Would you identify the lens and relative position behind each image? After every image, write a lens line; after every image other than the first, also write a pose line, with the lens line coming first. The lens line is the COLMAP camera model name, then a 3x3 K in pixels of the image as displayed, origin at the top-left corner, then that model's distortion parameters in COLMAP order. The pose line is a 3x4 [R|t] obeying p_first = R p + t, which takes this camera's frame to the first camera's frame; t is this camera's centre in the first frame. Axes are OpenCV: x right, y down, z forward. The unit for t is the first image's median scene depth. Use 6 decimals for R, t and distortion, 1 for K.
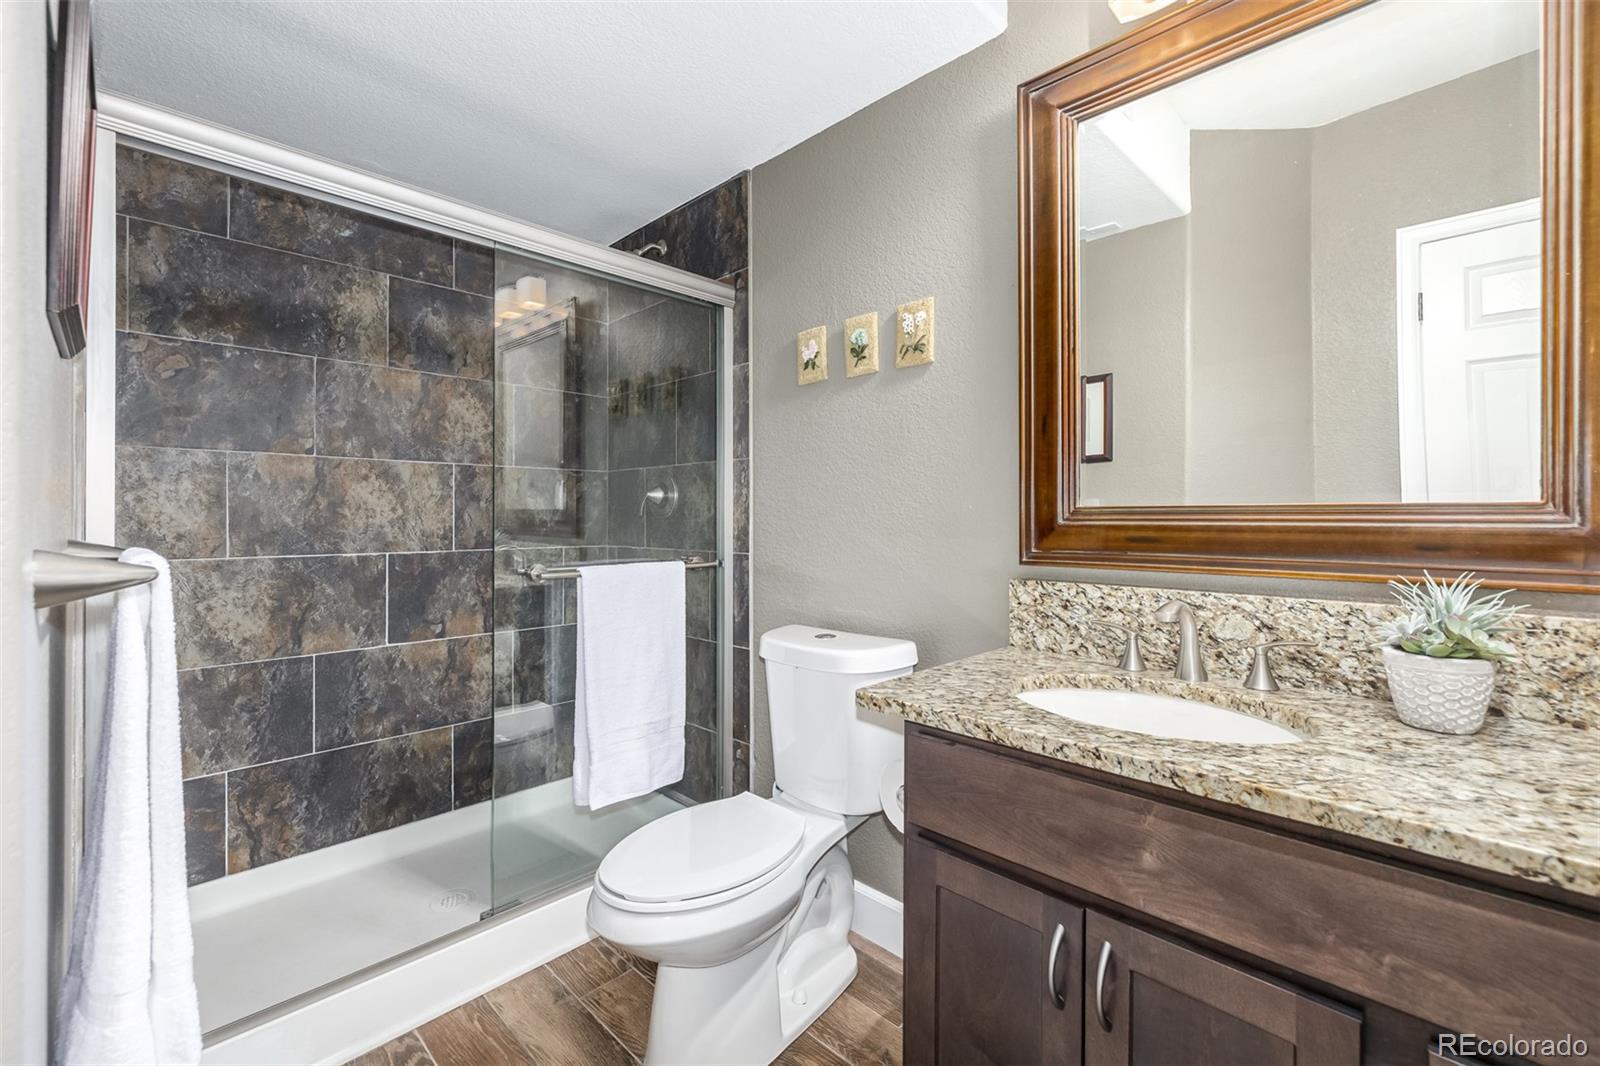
lens RADIAL K [[682.7, 0, 799.1], [0, 682.7, 520.7], [0, 0, 1]] dist [-0.000534, -0.001566]
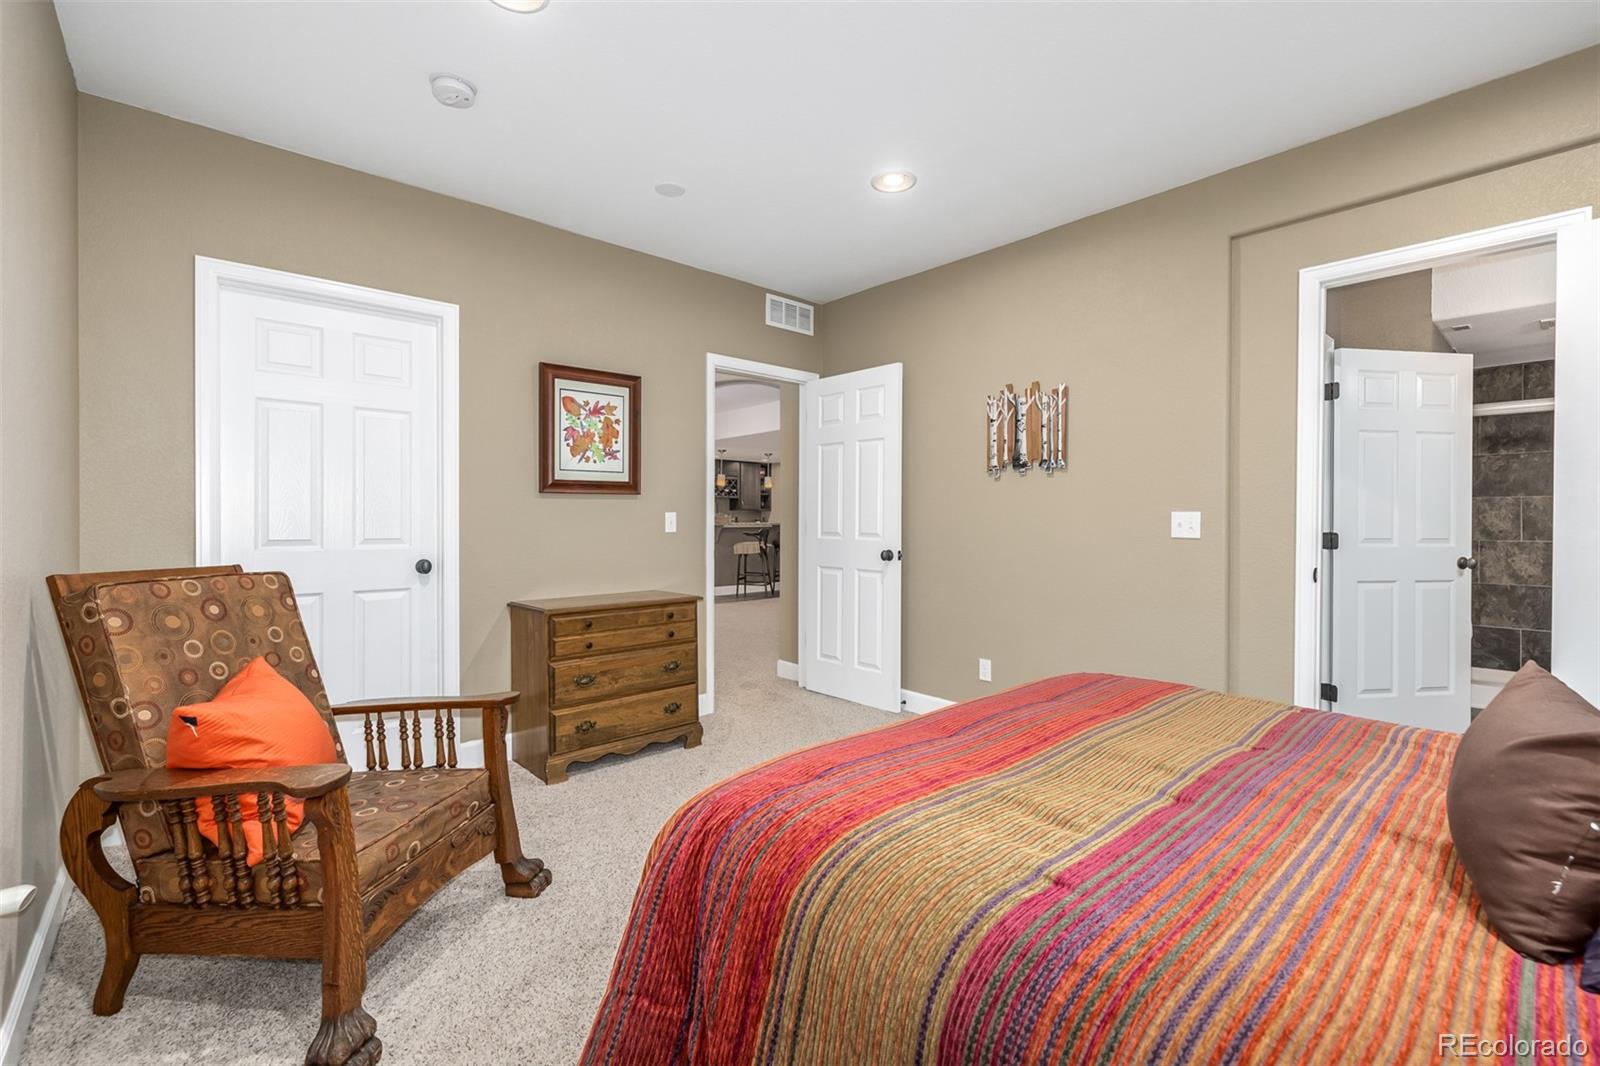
lens RADIAL K [[682.7, 0, 799.1], [0, 682.7, 525.9], [0, 0, 1]] dist [-0.000534, -0.001566]
pose [[-0.051852, 0.004188, -0.998646, 1.720246], [0.001628, 0.999990, 0.004109, -0.012535], [0.998653, -0.001413, -0.051859, -1.445429]]
